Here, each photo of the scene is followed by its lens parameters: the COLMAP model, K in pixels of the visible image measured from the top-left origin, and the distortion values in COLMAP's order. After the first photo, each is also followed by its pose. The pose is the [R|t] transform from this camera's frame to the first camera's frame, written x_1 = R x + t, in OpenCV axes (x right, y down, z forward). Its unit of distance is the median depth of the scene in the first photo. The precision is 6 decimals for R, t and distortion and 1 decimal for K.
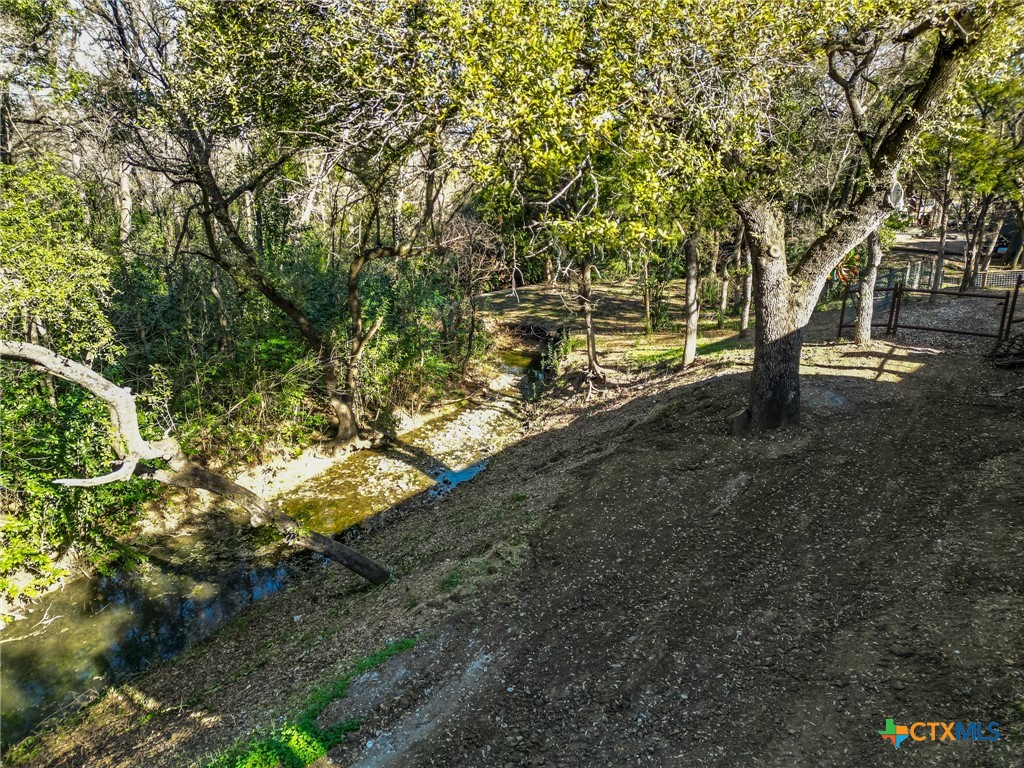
lens RADIAL K [[703.9, 0, 514.4], [0, 703.9, 378.9], [0, 0, 1]] dist [0.028028, -0.022291]
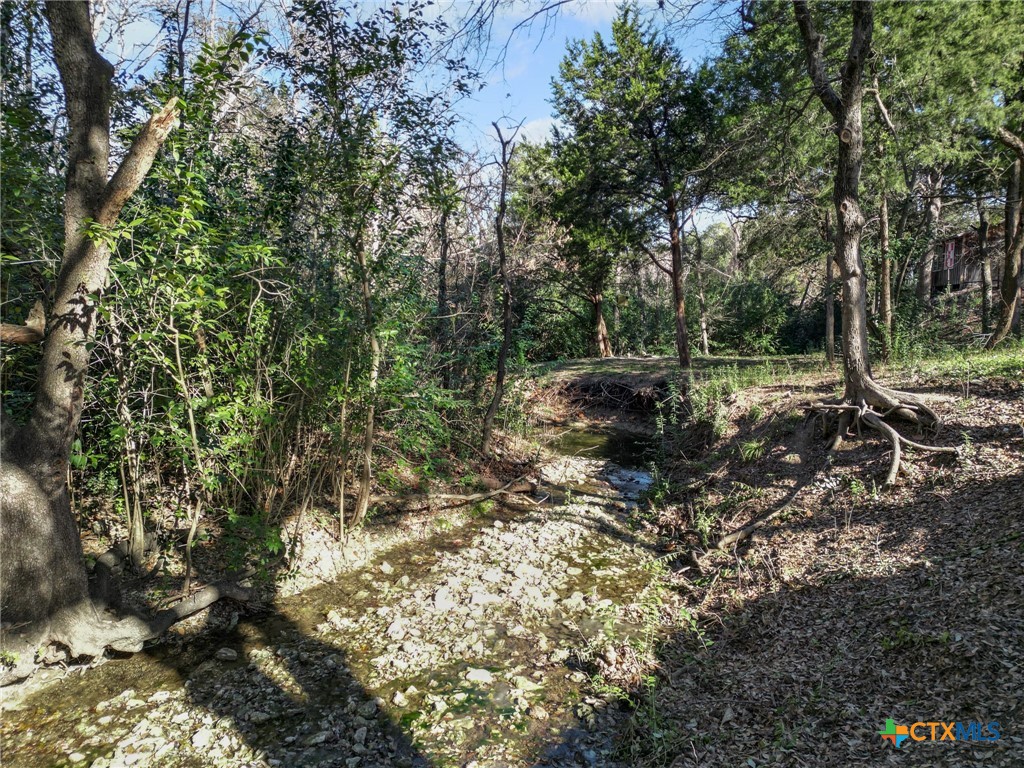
lens RADIAL K [[703.9, 0, 514.4], [0, 703.9, 383.2], [0, 0, 1]] dist [0.028028, -0.022291]
pose [[0.999932, 0.001074, -0.011616, -0.061539], [-0.003242, 0.982105, -0.188307, 0.048408], [0.011206, 0.188332, 0.982042, 0.705017]]
